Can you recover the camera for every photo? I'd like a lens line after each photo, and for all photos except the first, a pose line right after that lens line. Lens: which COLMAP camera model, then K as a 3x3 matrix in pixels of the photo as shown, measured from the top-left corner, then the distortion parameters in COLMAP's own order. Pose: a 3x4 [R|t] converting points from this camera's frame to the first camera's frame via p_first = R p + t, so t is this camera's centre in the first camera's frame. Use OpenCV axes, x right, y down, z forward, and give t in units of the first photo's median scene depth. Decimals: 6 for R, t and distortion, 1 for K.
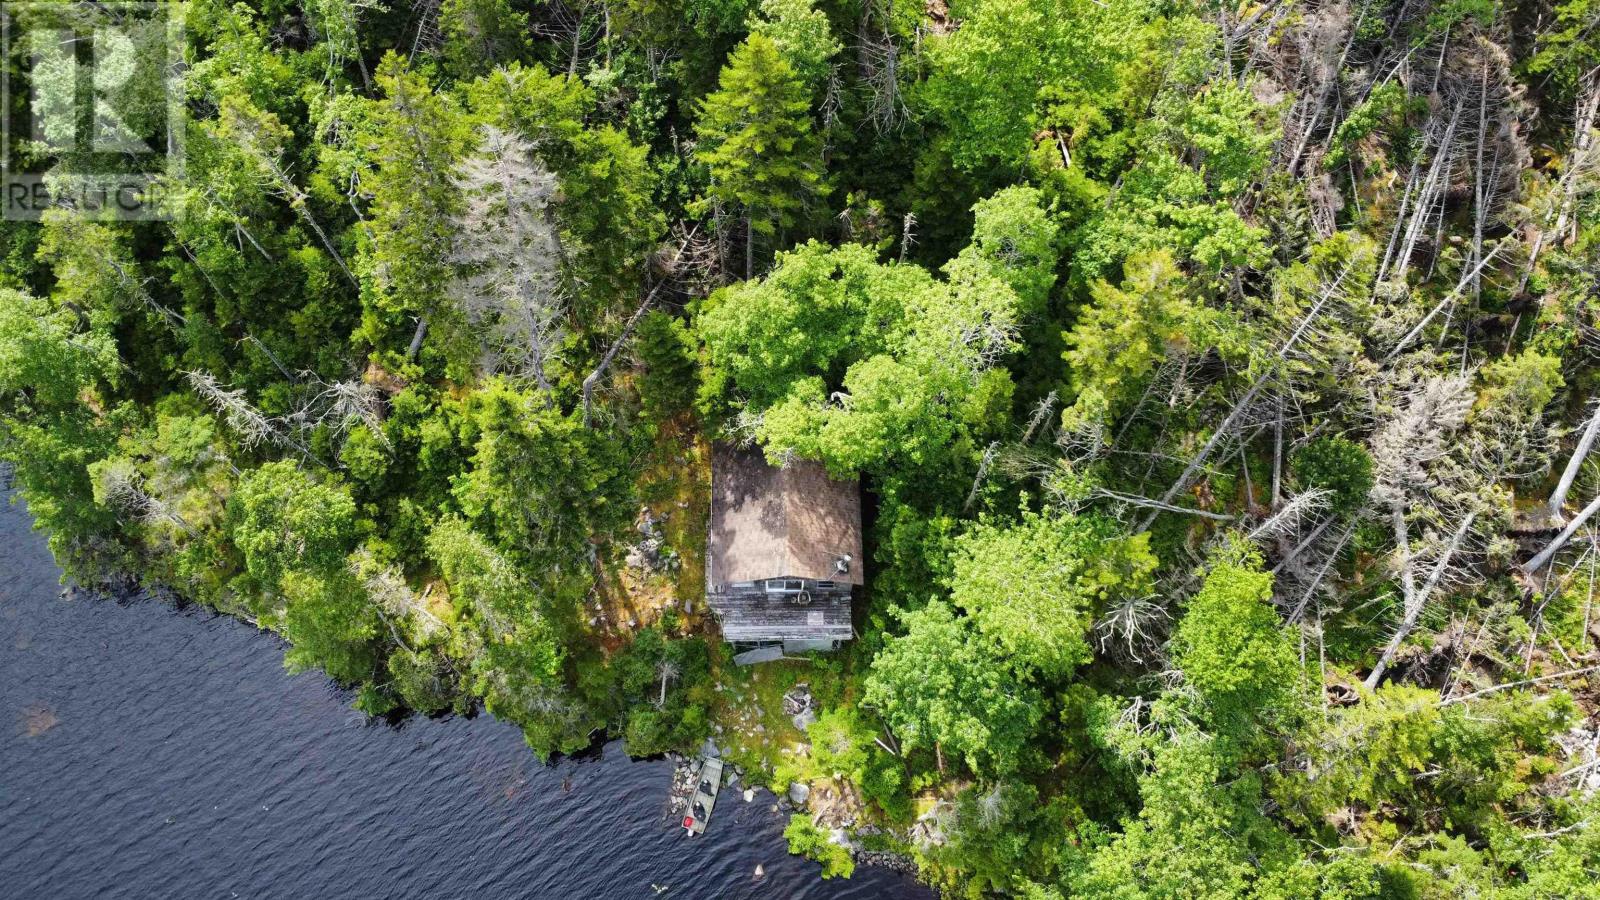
lens RADIAL K [[1158.9, 0, 801.6], [0, 1158.9, 446.5], [0, 0, 1]] dist [-0.027120, -0.019850]
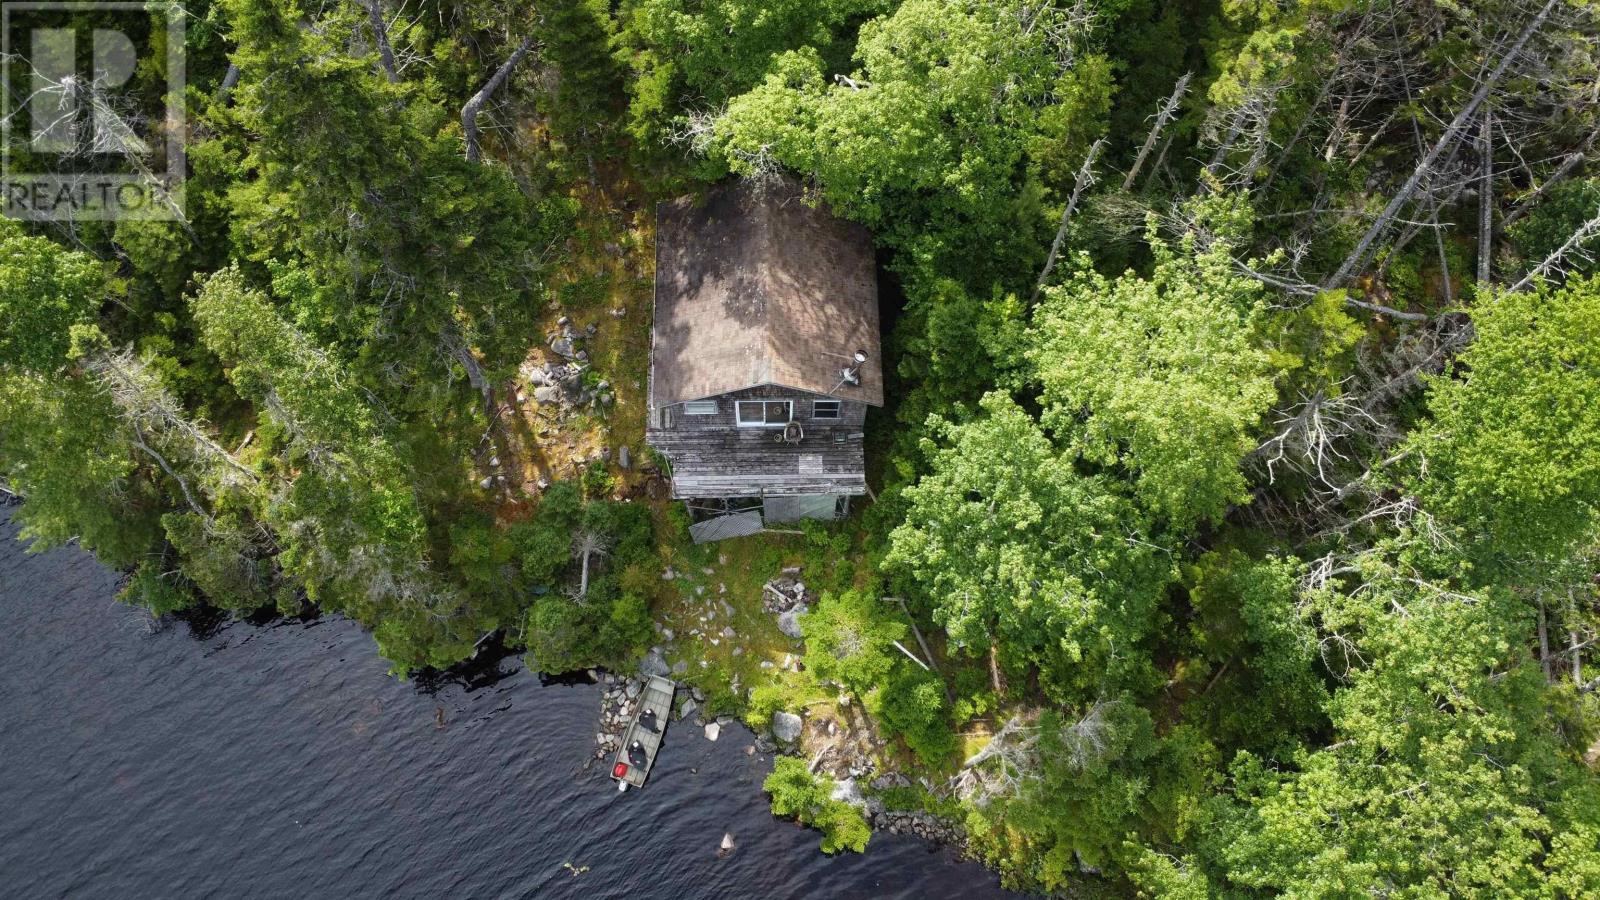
lens RADIAL K [[1158.9, 0, 806.3], [0, 1158.9, 448.4], [0, 0, 1]] dist [-0.027120, -0.019850]
pose [[0.999966, -0.003143, 0.007561, 0.004576], [0.003148, 0.999995, -0.000671, 0.141889], [-0.007558, 0.000695, 0.999971, 0.335903]]
